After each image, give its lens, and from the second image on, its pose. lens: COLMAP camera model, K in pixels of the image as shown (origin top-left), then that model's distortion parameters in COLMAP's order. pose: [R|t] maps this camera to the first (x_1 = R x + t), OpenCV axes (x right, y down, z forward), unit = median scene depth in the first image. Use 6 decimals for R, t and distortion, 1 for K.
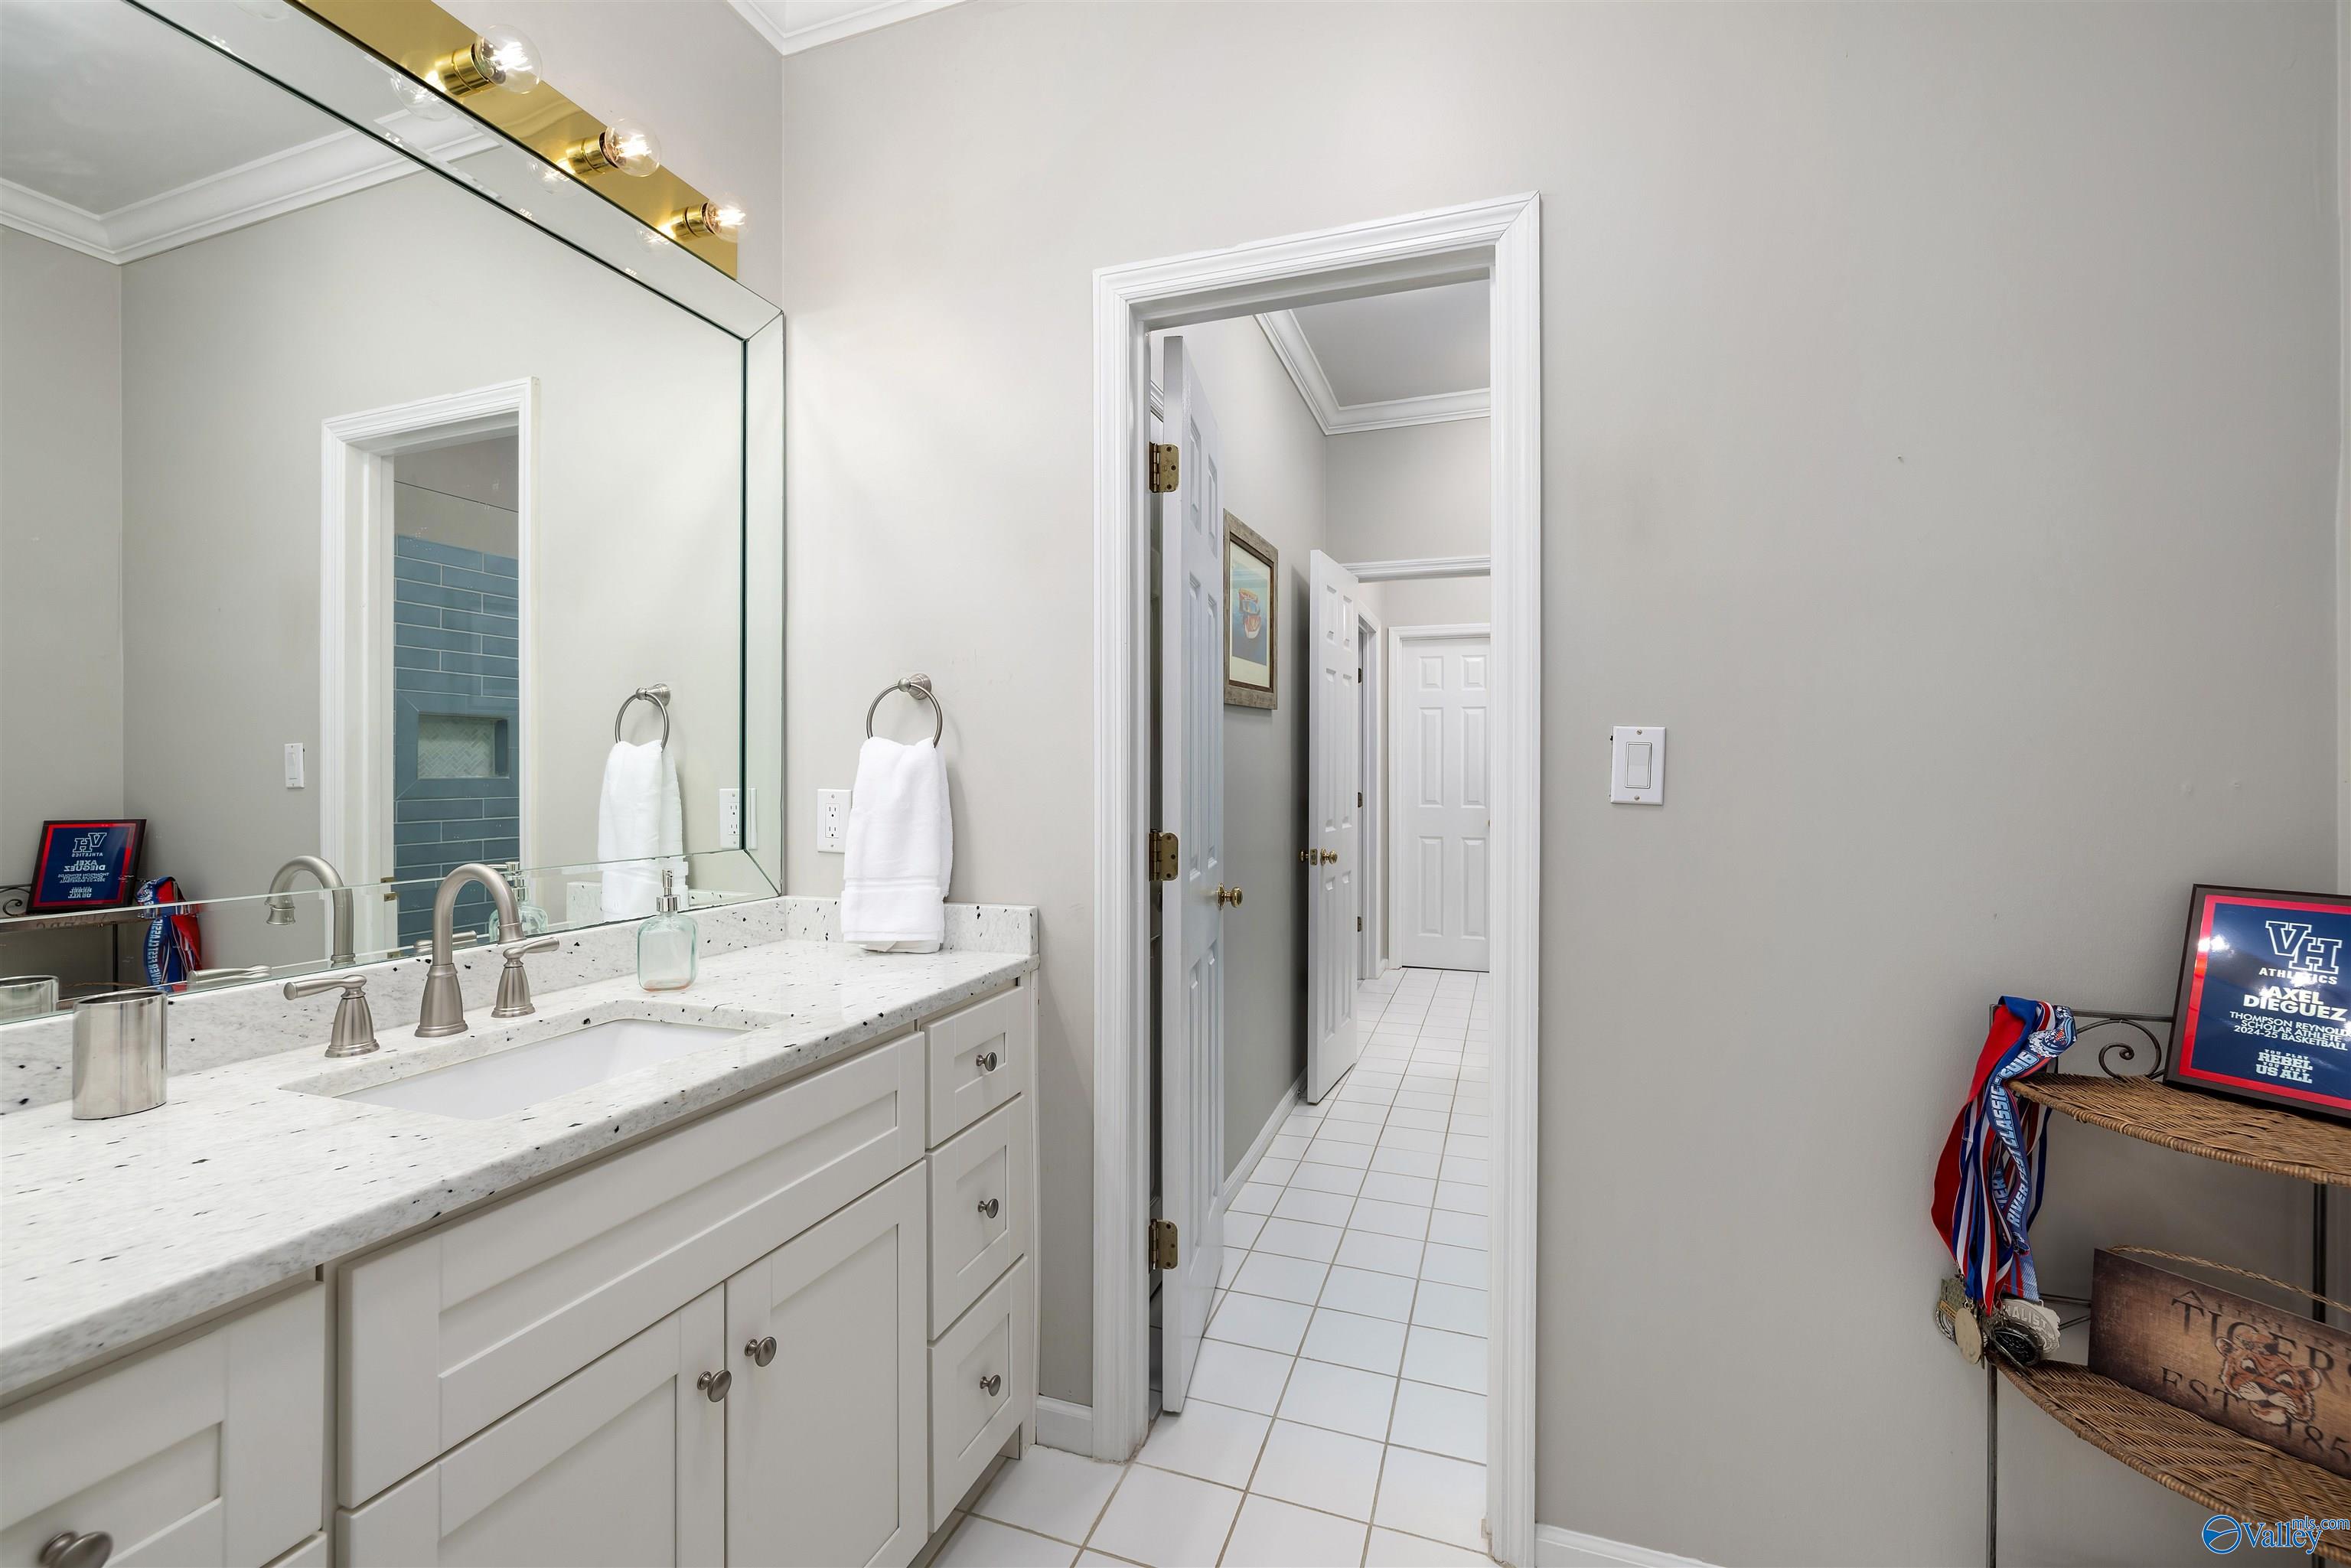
lens RADIAL K [[1041.8, 0, 1175.5], [0, 1041.8, 784.0], [0, 0, 1]] dist [-0.001088, -0.000097]
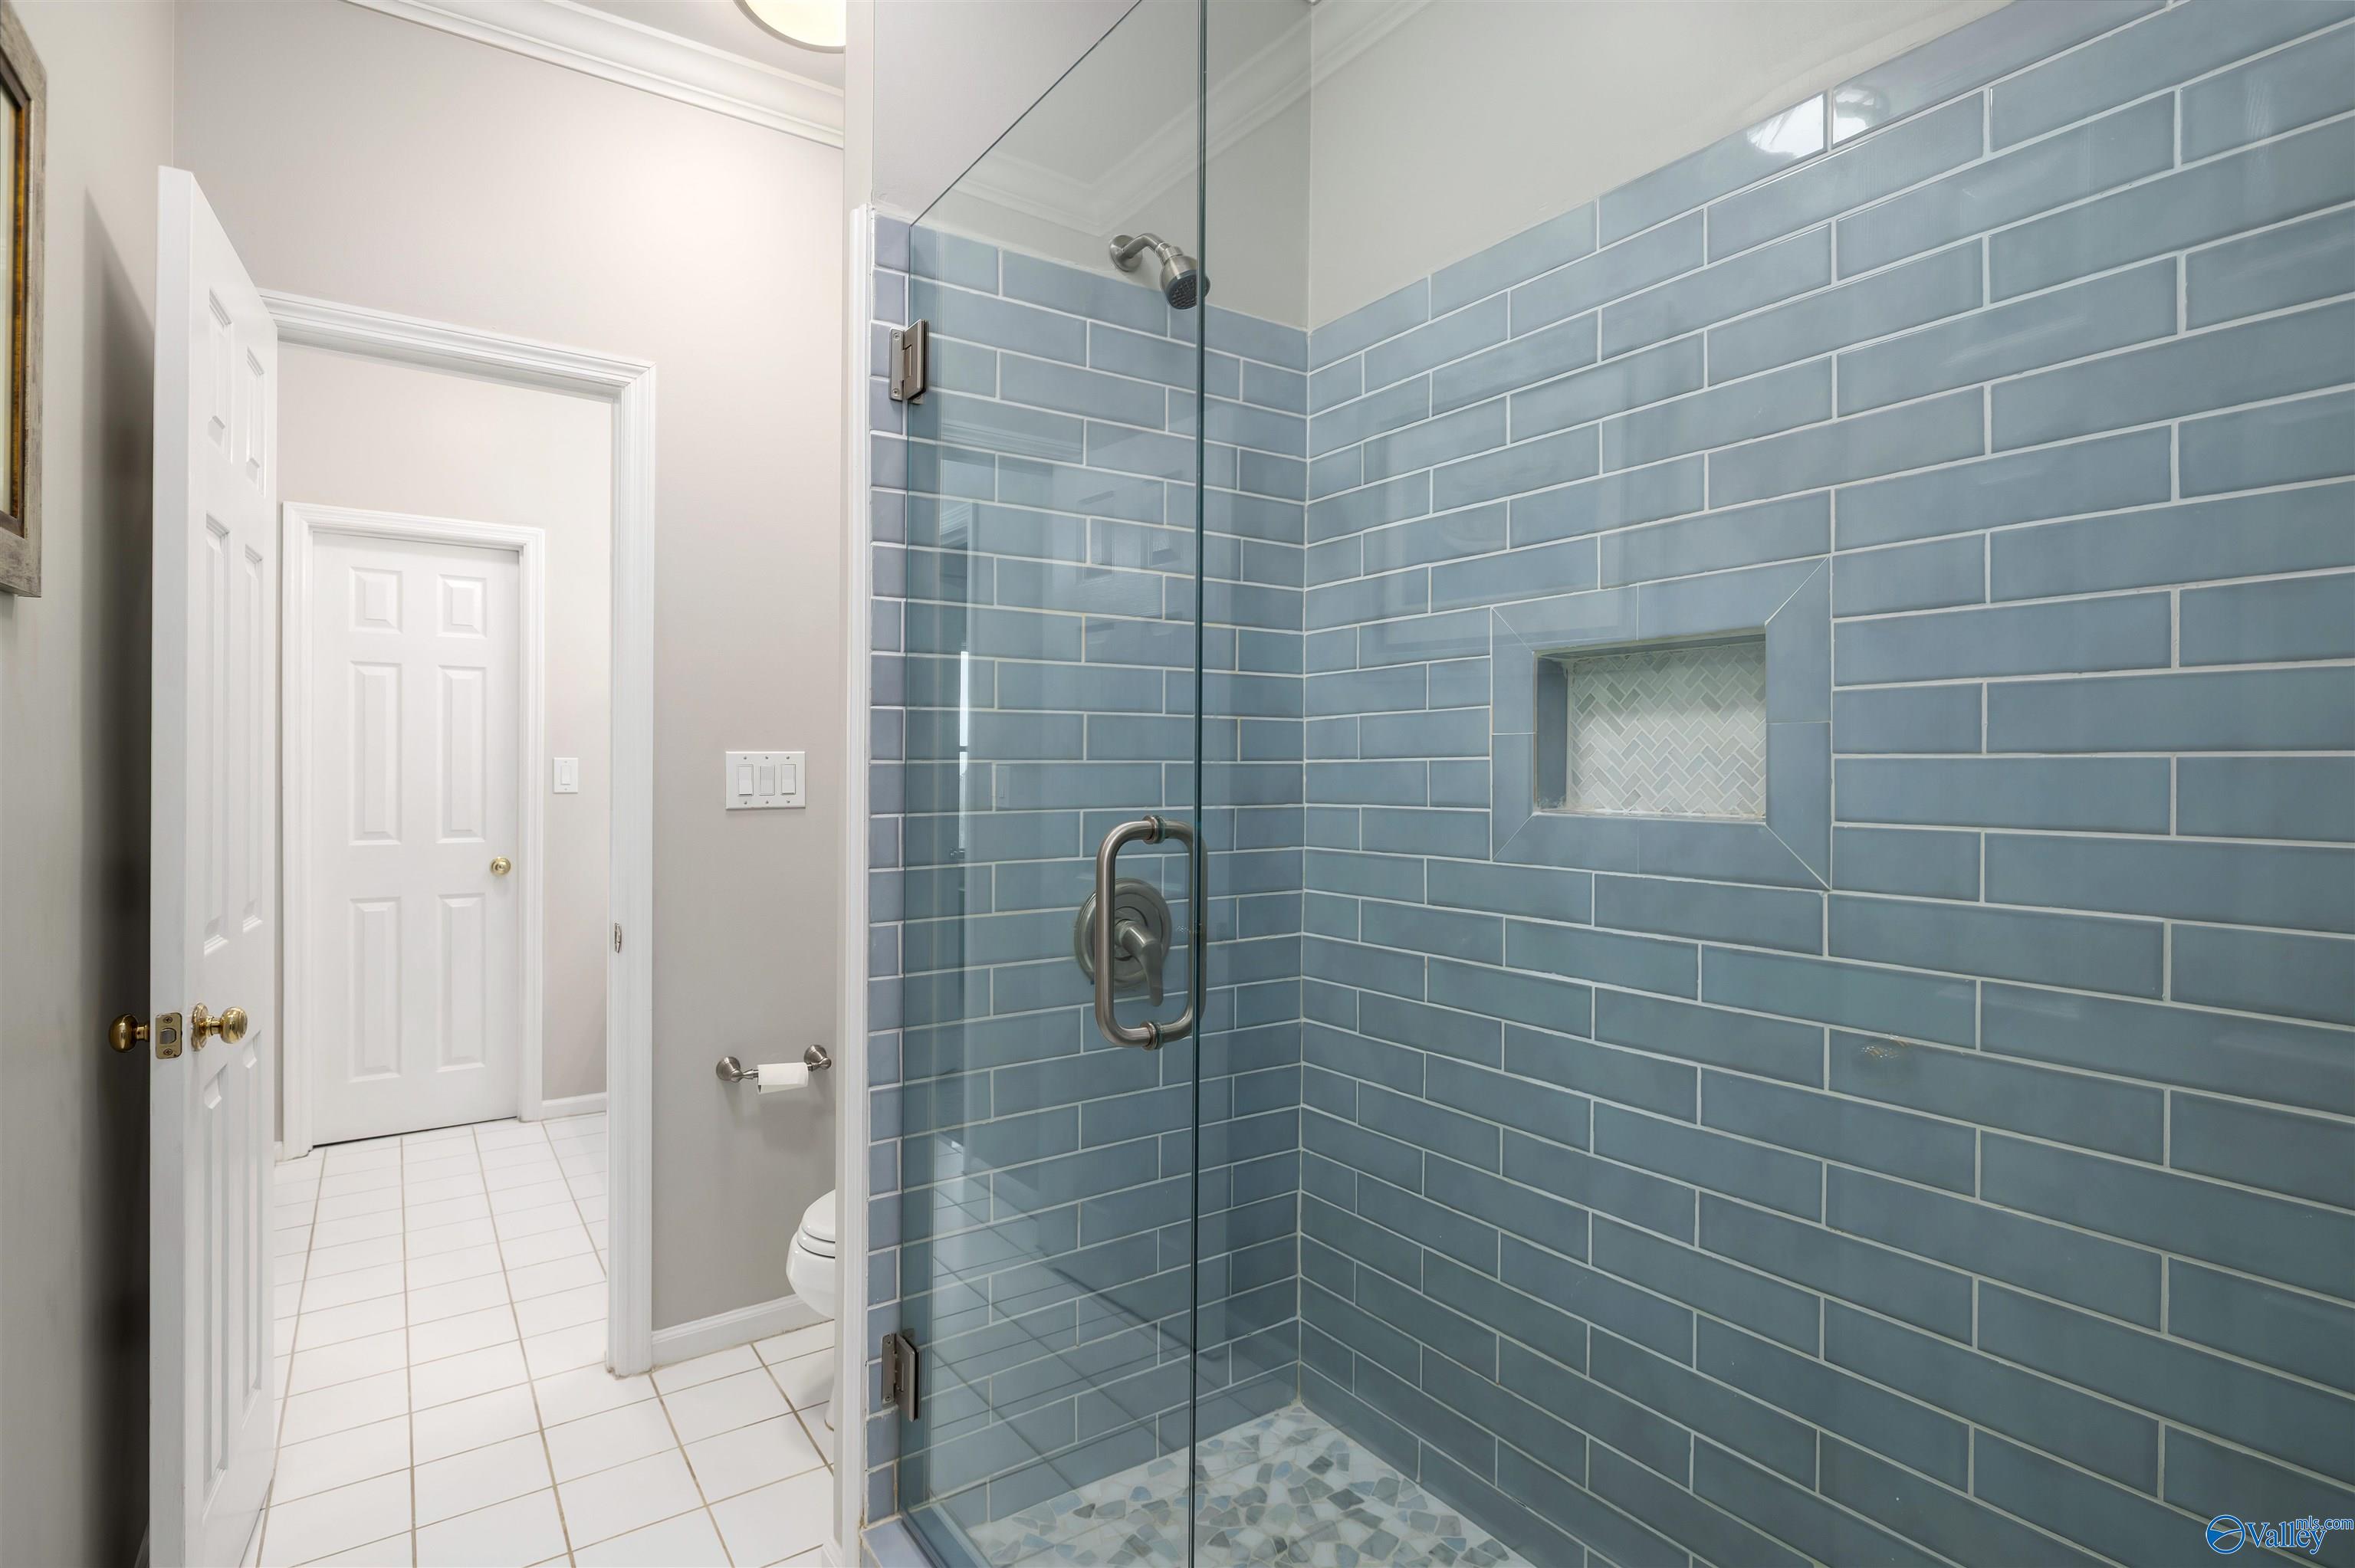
lens RADIAL K [[1161.7, 0, 1177.5], [0, 1161.7, 784.0], [0, 0, 1]] dist [-0.004730, -0.000660]
pose [[0.608978, -0.001324, 0.793186, 0.030094], [0.001953, 0.999998, 0.000170, -0.014438], [-0.793185, 0.001446, 0.608979, 0.489083]]
